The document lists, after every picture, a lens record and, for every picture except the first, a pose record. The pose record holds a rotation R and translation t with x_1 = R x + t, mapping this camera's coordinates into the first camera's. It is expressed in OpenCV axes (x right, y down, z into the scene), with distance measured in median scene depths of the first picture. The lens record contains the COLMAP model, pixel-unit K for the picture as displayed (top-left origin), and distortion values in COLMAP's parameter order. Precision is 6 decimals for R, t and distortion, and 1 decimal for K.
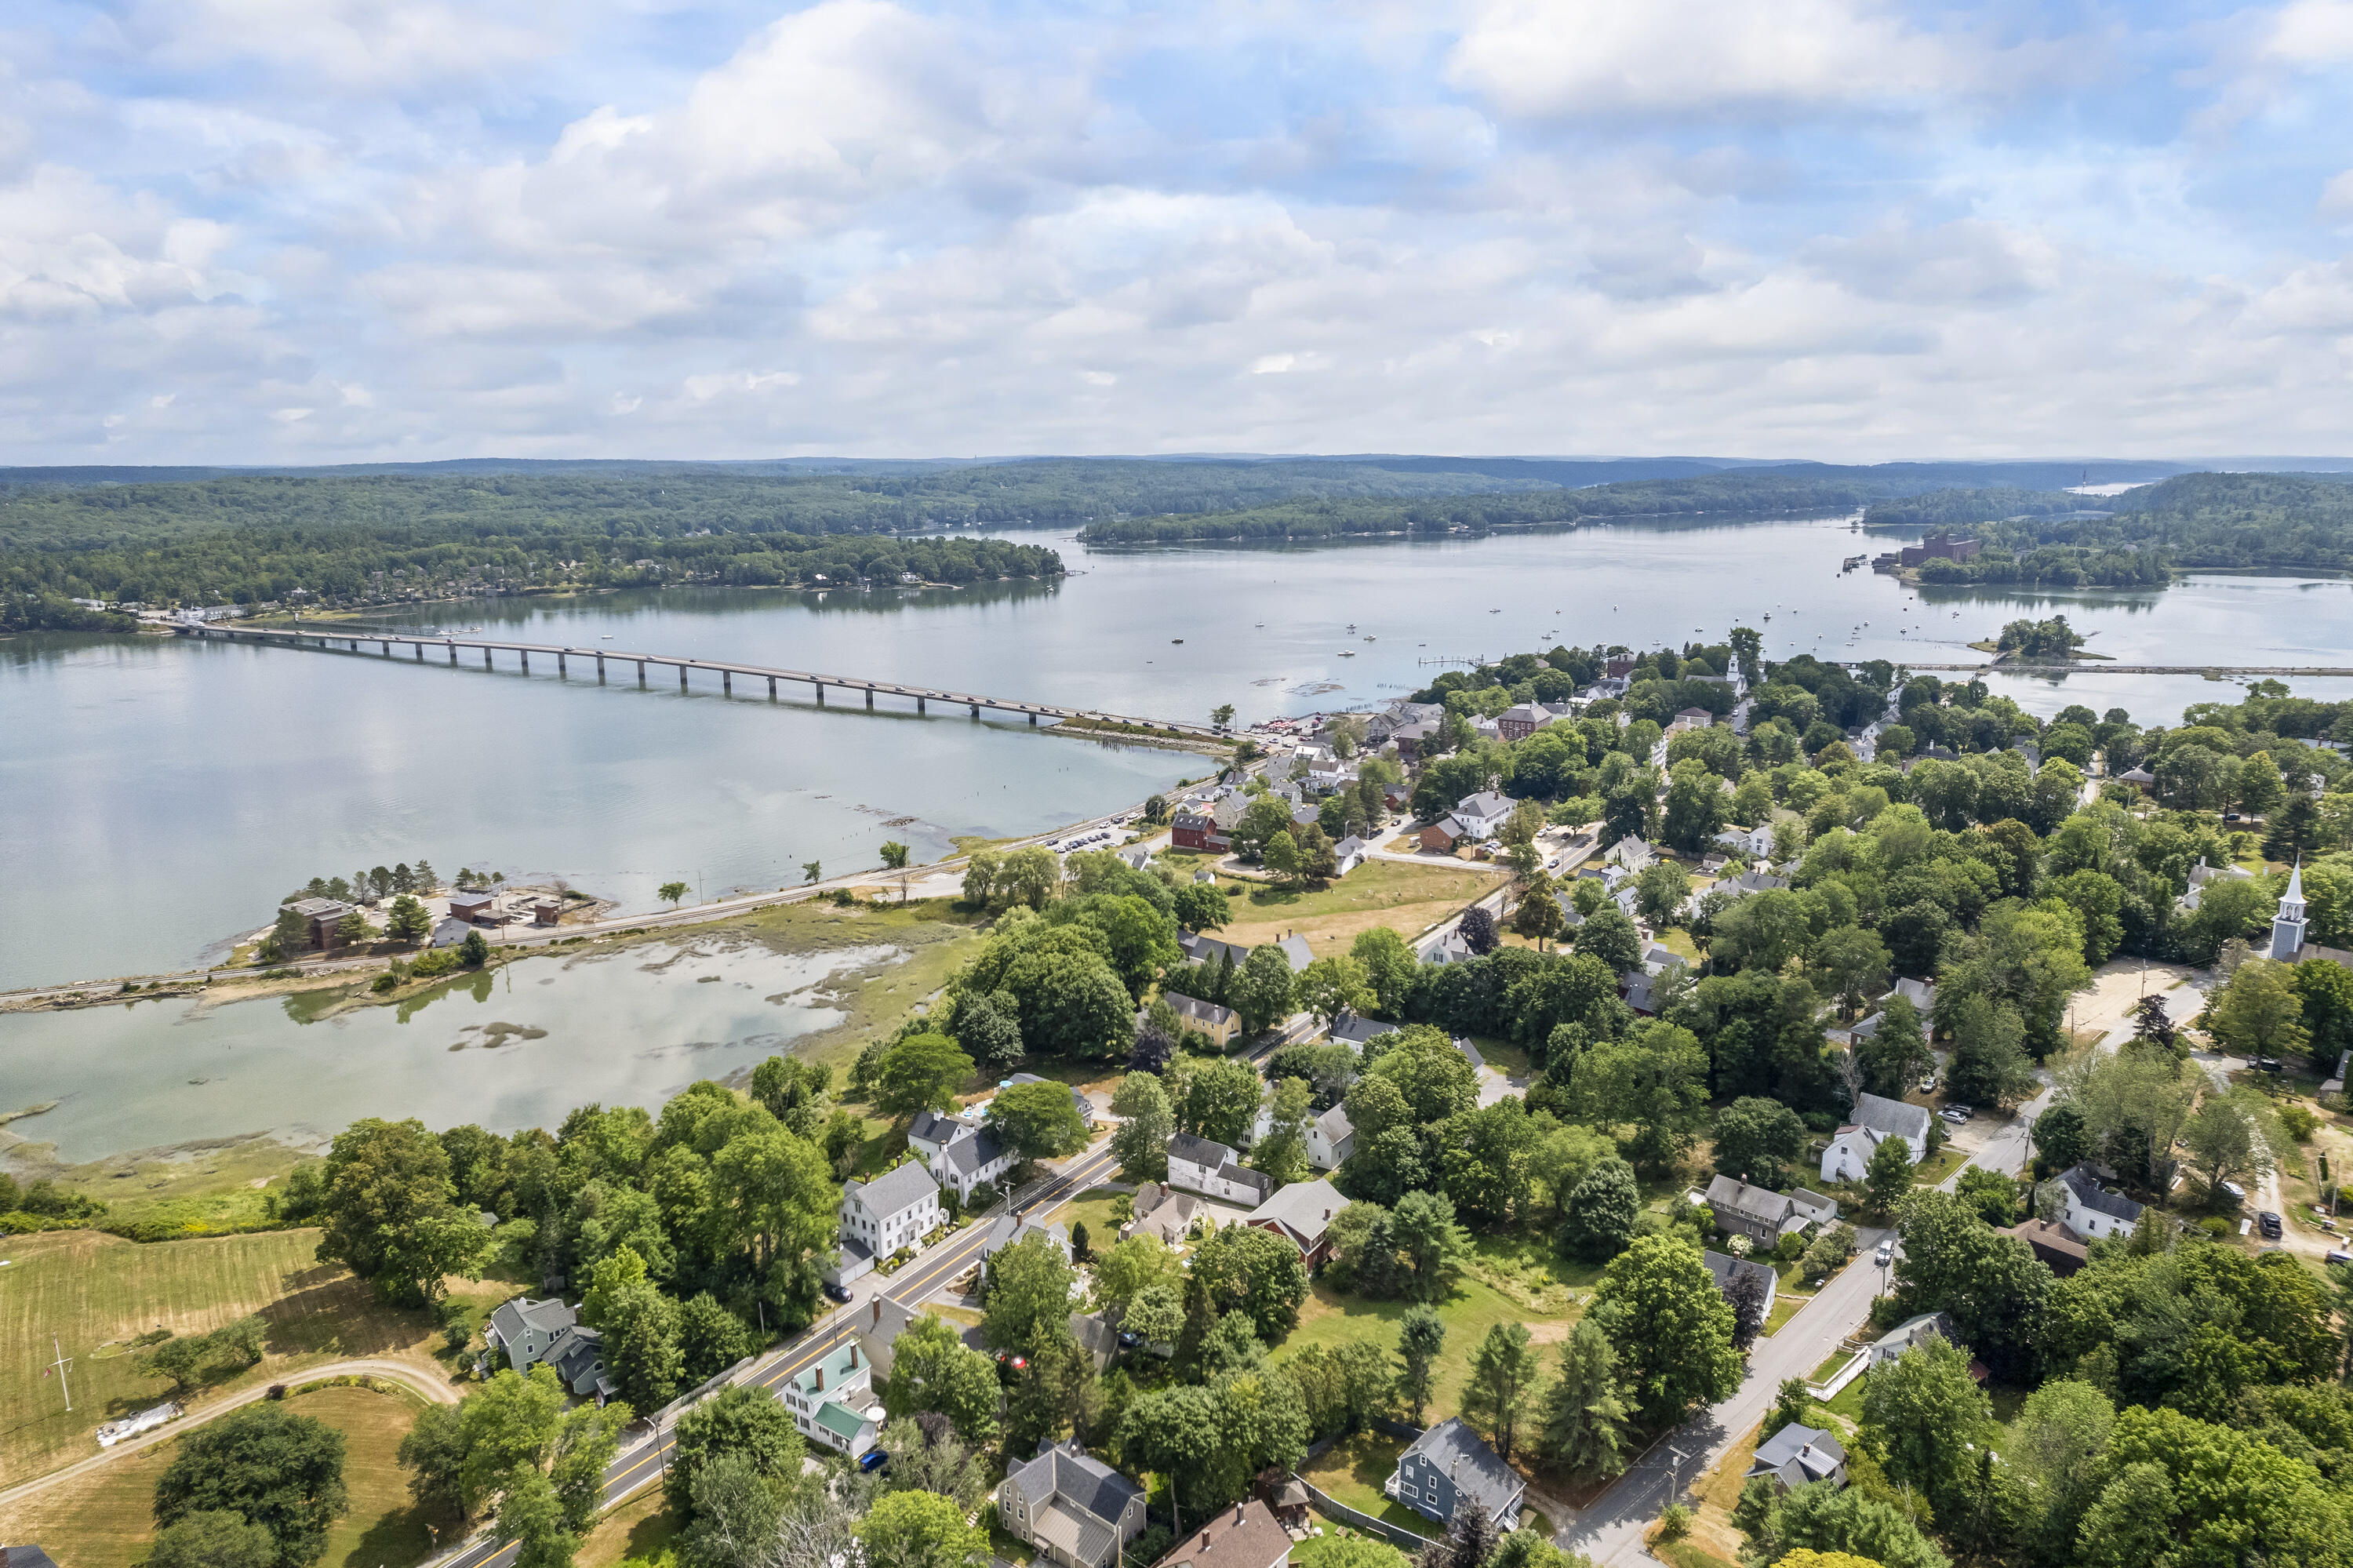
lens RADIAL K [[1497.2, 0, 1176.5], [0, 1497.2, 784.0], [0, 0, 1]] dist [-0.091260, 0.088535]
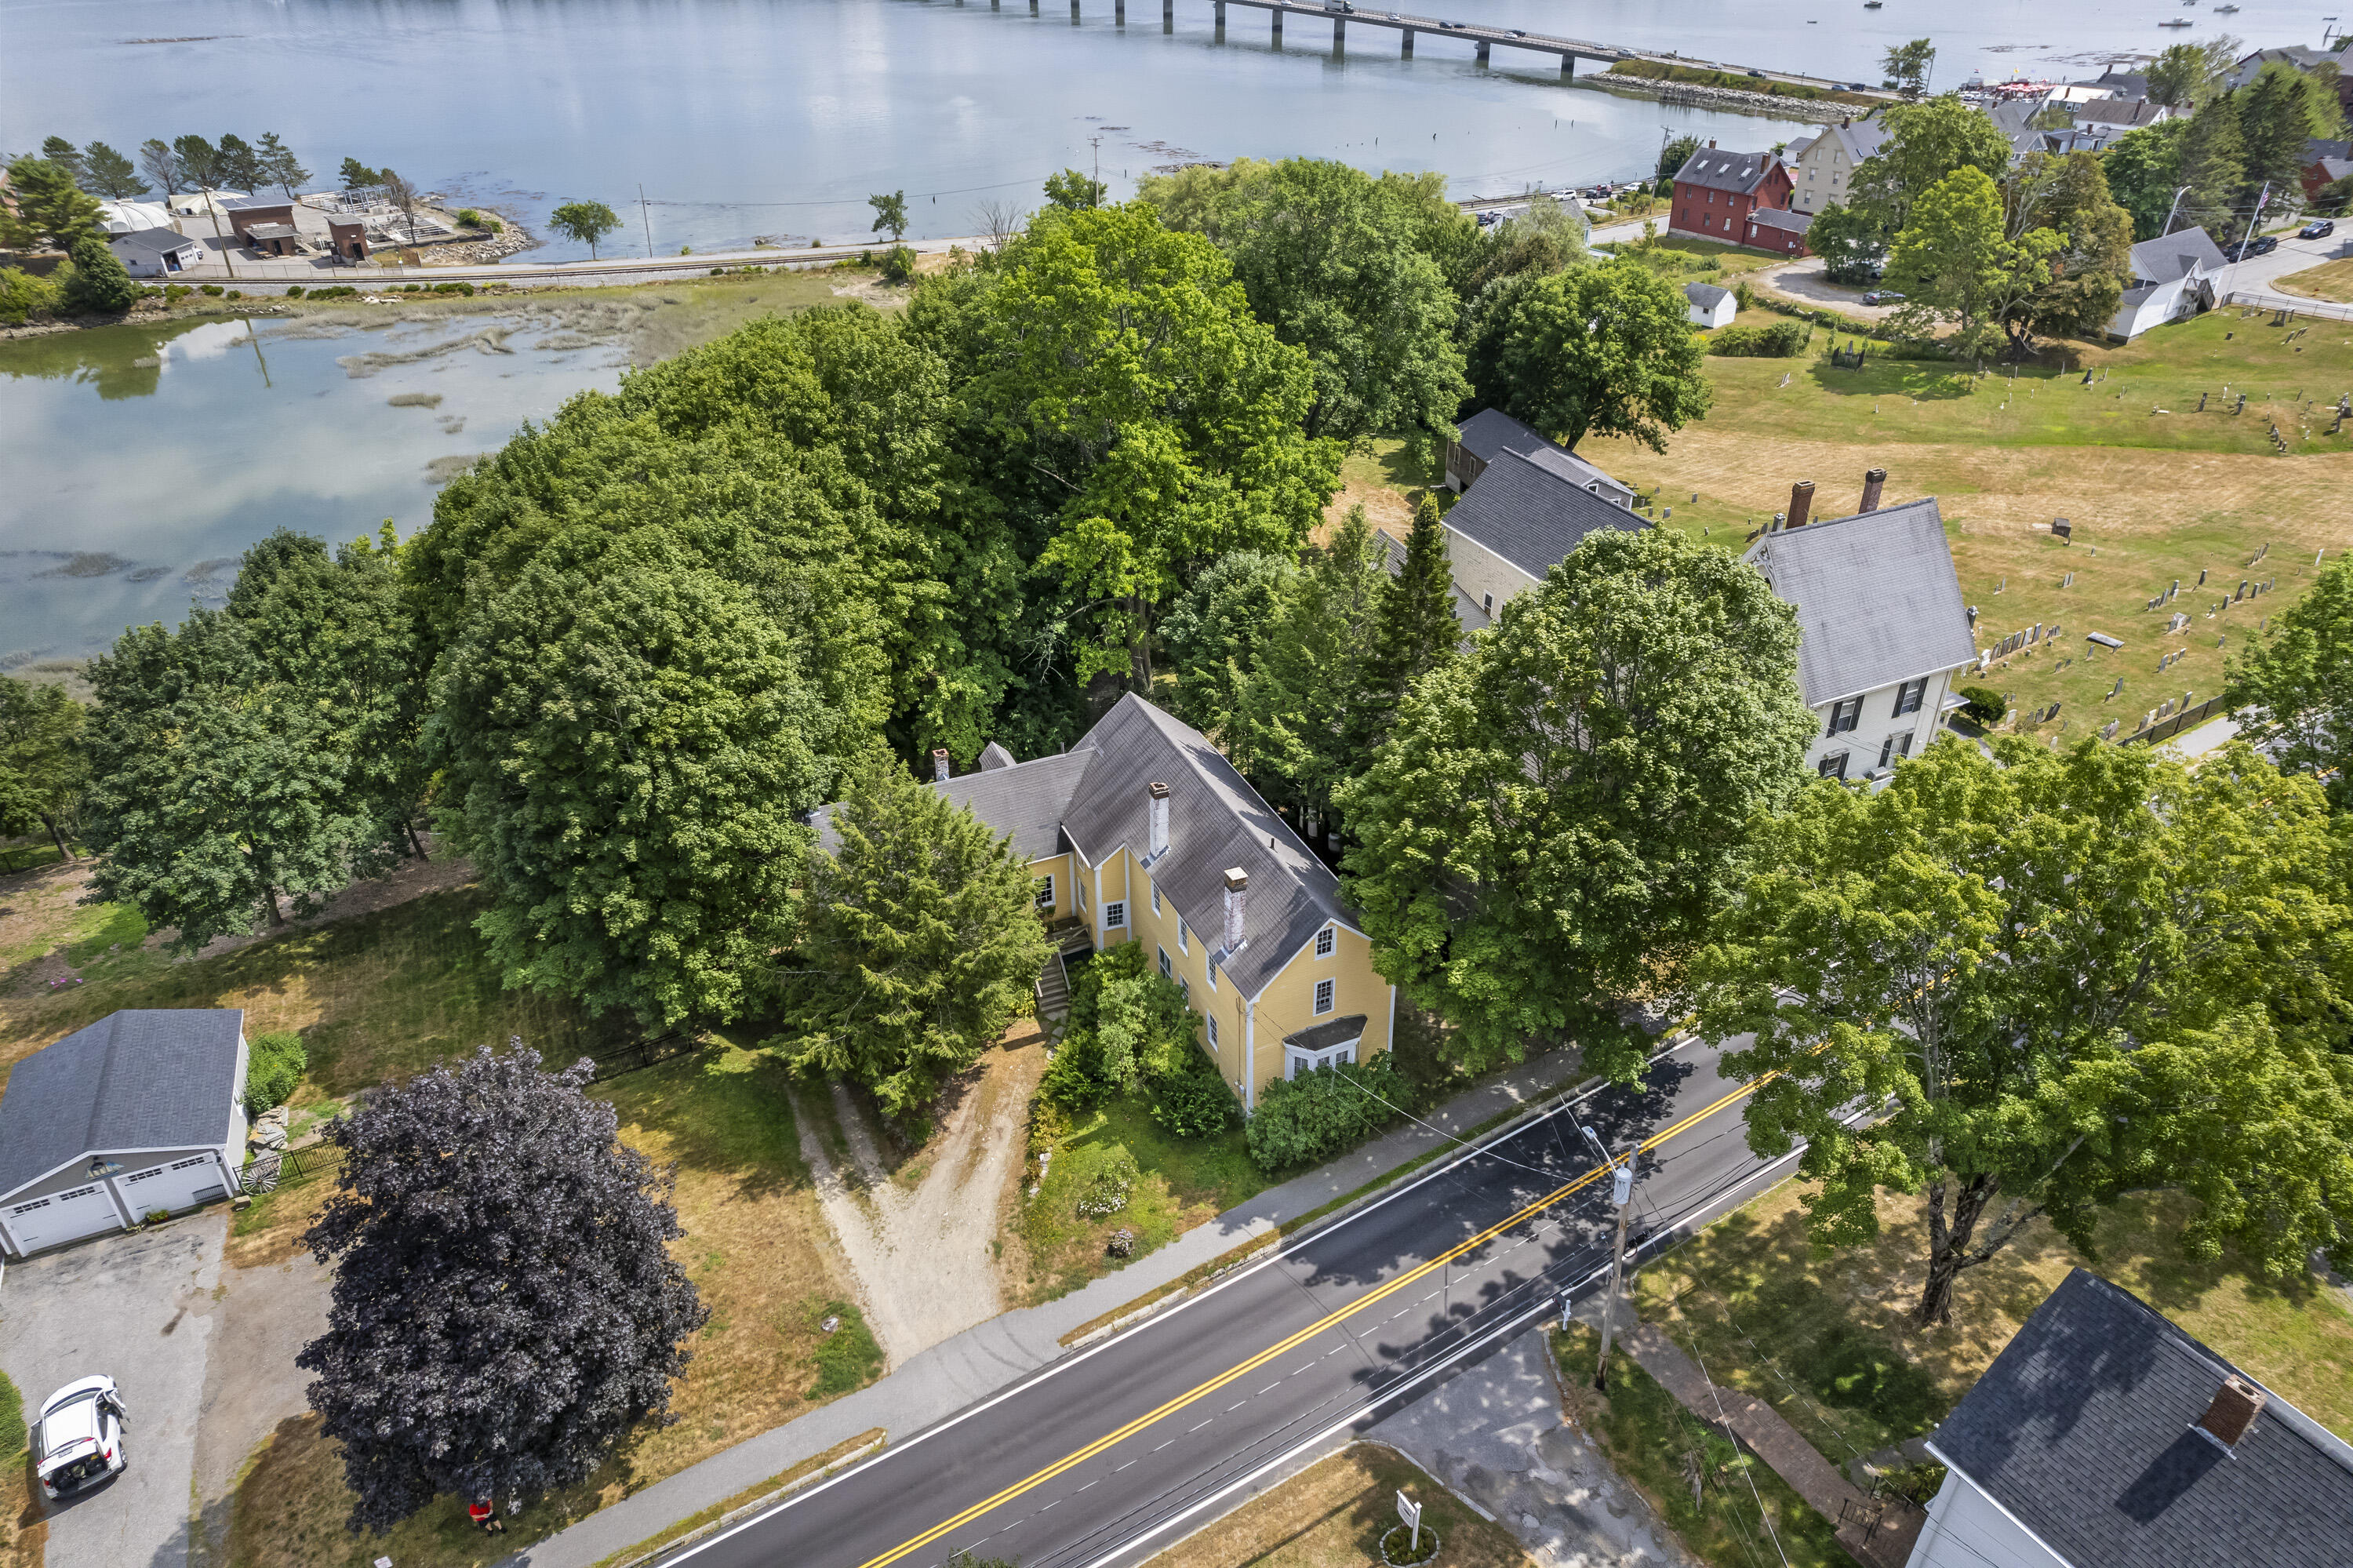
lens RADIAL K [[1497.2, 0, 1176.5], [0, 1497.2, 784.0], [0, 0, 1]] dist [-0.091260, 0.088535]
pose [[0.910922, 0.218903, -0.349718, 0.050417], [-0.088996, 0.931938, 0.351526, 0.055042], [0.402865, -0.289089, 0.868405, 0.572261]]
